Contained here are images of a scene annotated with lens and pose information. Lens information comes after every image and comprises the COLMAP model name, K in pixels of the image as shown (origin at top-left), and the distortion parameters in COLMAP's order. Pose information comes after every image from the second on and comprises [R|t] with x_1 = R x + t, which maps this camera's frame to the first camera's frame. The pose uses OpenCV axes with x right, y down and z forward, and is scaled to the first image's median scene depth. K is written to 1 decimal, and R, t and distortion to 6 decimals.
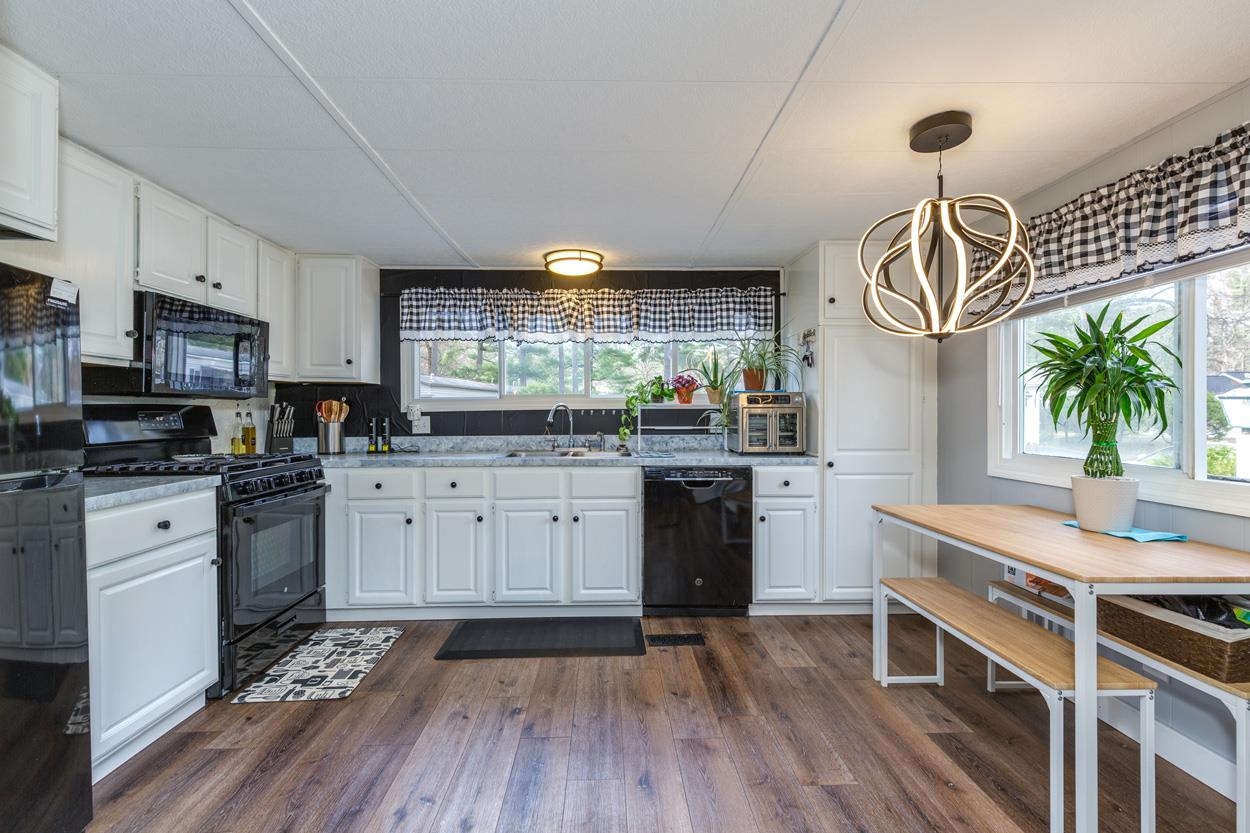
lens RADIAL K [[559.0, 0, 622.4], [0, 559.0, 412.9], [0, 0, 1]] dist [0.007886, -0.000482]
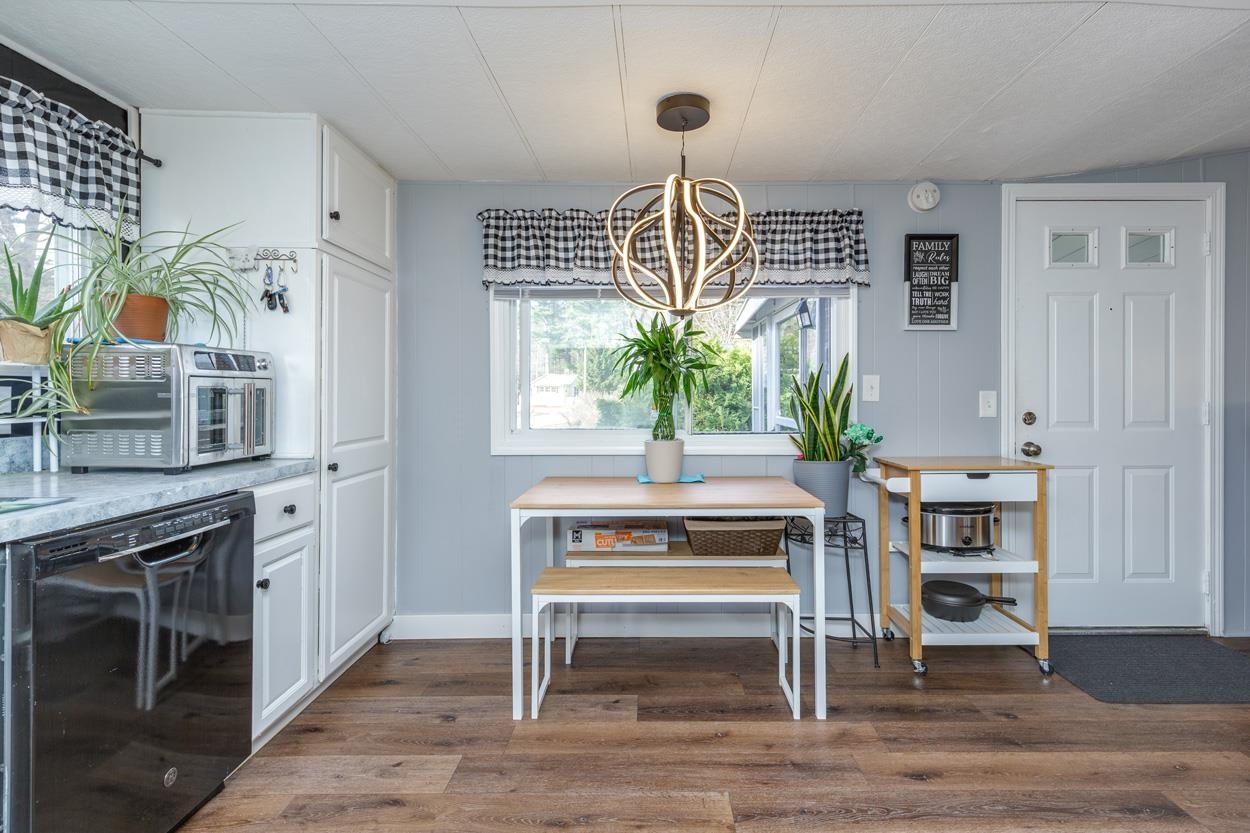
lens RADIAL K [[590.5, 0, 653.4], [0, 590.5, 398.7], [0, 0, 1]] dist [0.003244, 0.000240]
pose [[0.031038, -0.004025, 0.999510, -0.291042], [-0.001230, 0.999991, 0.004066, 0.008605], [-0.999517, -0.001355, 0.031033, 0.584189]]
